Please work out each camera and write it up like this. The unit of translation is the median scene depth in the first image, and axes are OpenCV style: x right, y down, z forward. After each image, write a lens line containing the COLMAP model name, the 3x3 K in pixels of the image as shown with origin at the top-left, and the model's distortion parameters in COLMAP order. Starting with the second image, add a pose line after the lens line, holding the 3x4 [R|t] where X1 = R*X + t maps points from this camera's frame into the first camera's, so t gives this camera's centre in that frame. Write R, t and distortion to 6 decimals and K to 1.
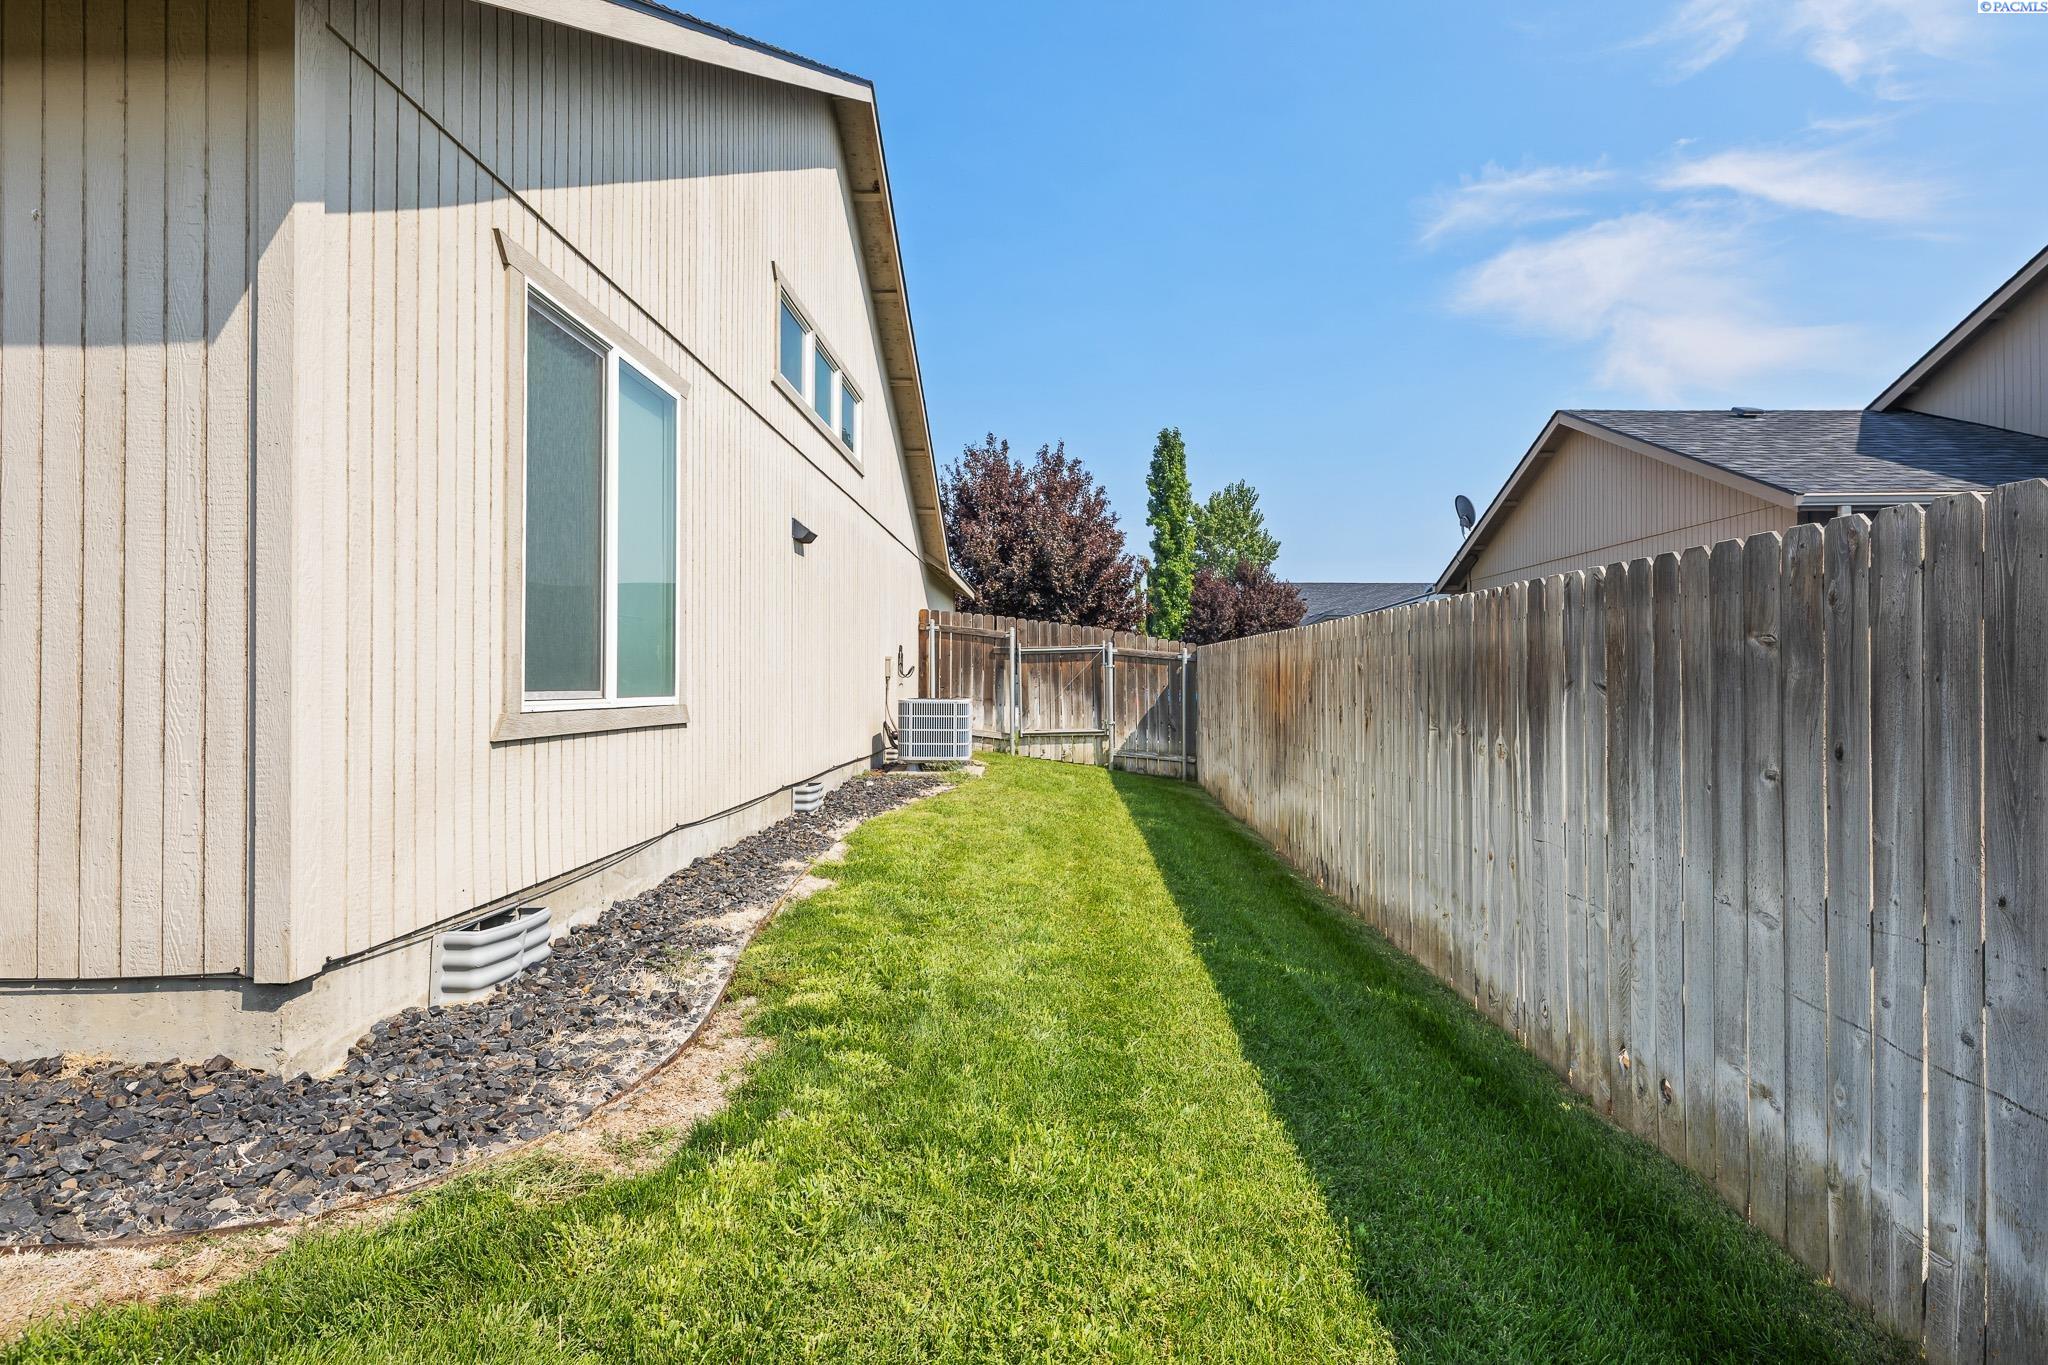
lens RADIAL K [[1092.4, 0, 1027.7], [0, 1092.4, 670.6], [0, 0, 1]] dist [-0.000731, 0.000332]
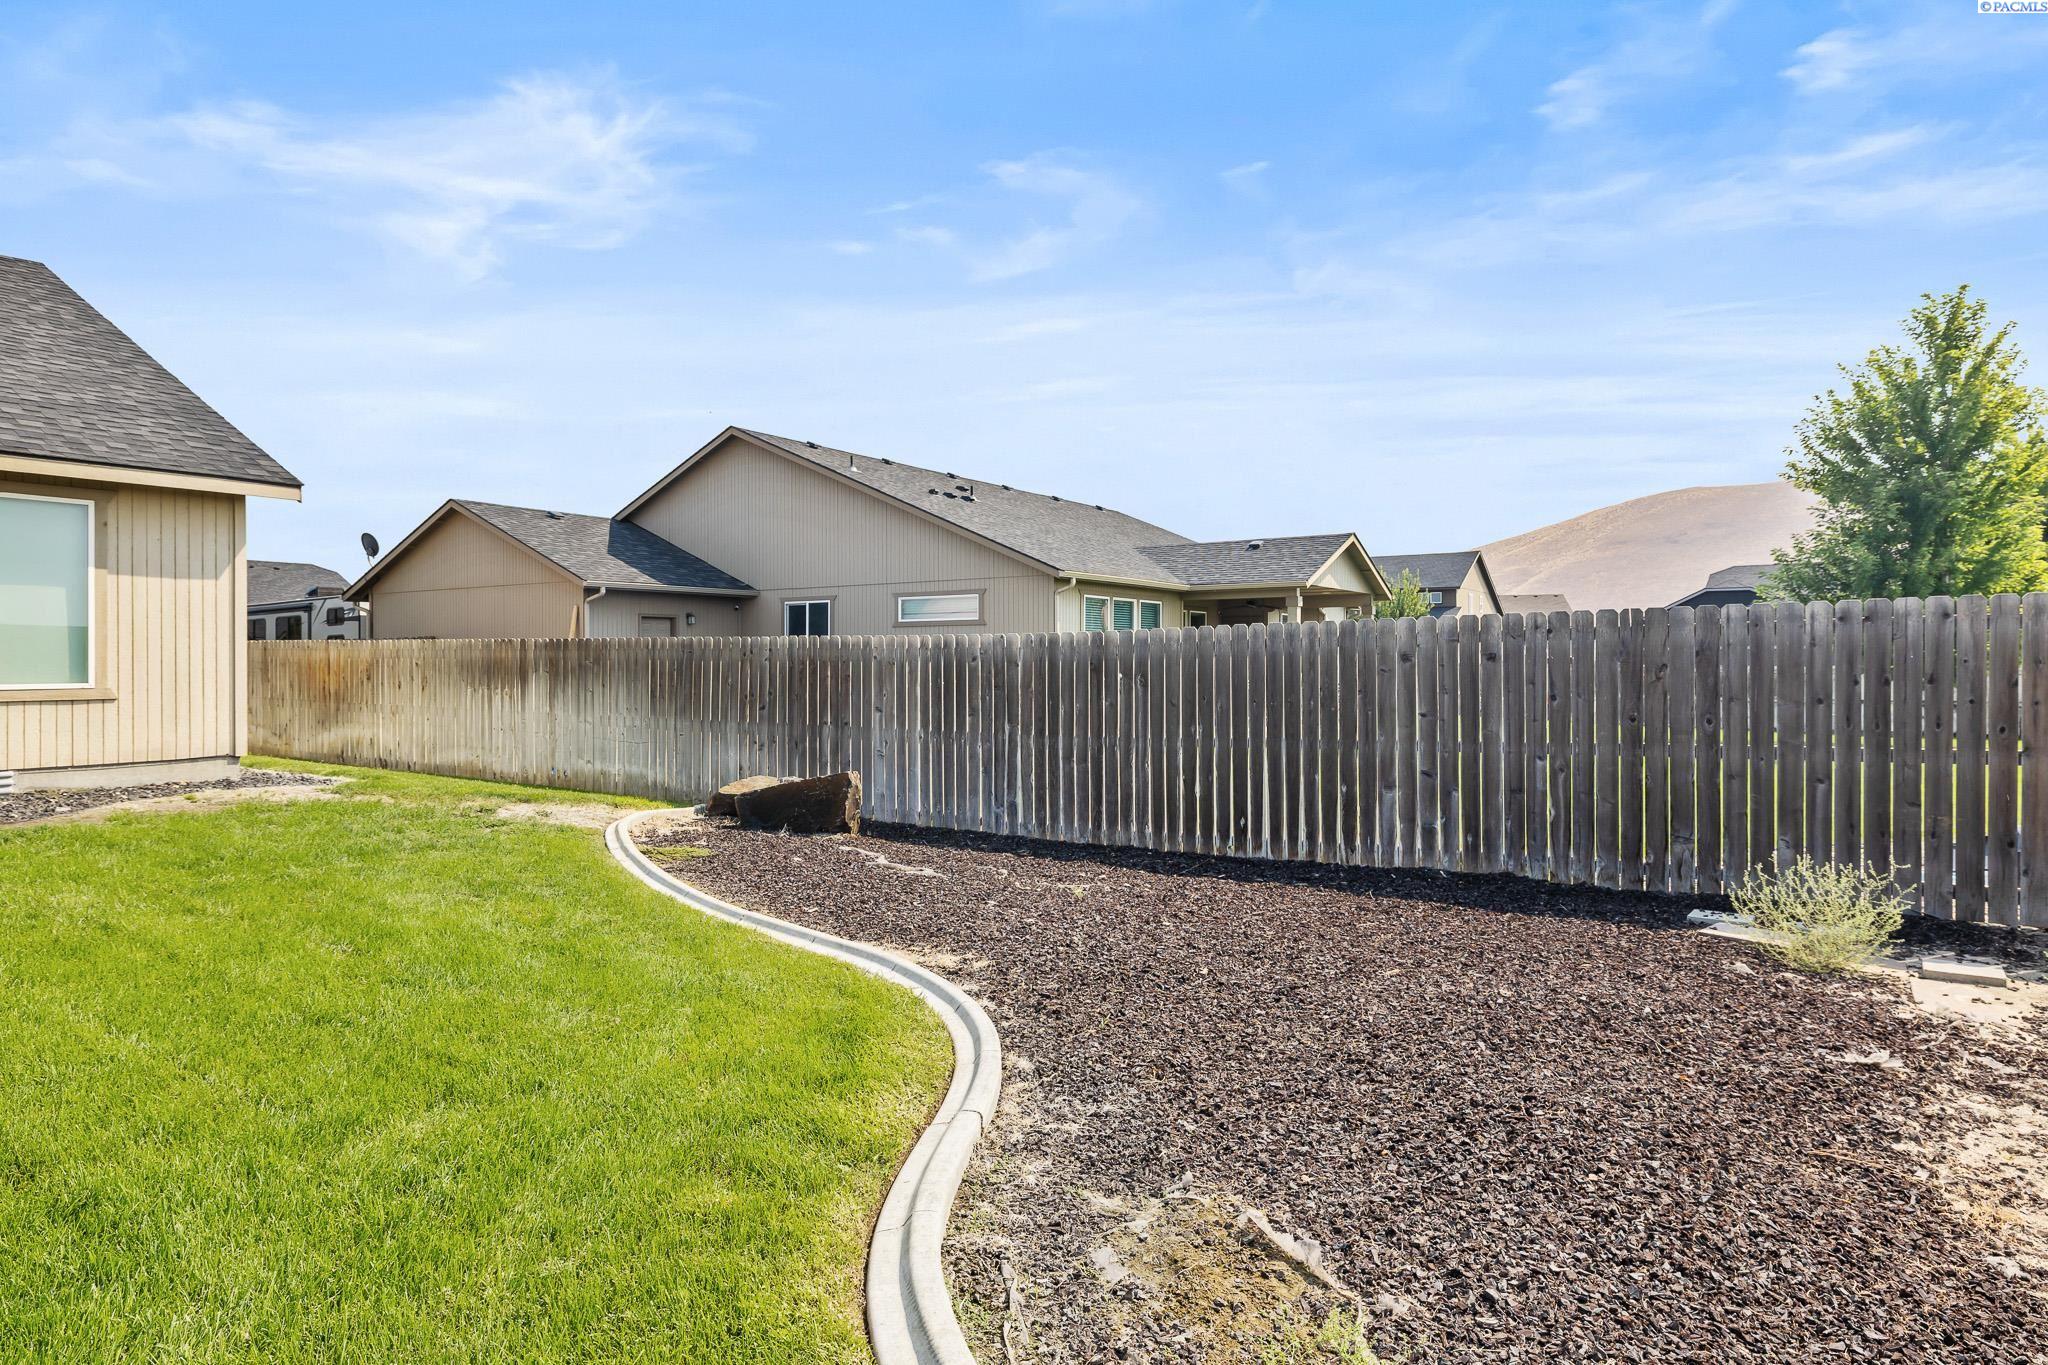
lens RADIAL K [[1163.9, 0, 1026.8], [0, 1163.9, 665.4], [0, 0, 1]] dist [0.002504, 0.000229]
pose [[0.545194, -0.004578, 0.838297, -1.994625], [-0.006756, 0.999929, 0.009855, -0.059899], [-0.838282, -0.011037, 0.545124, -2.638496]]
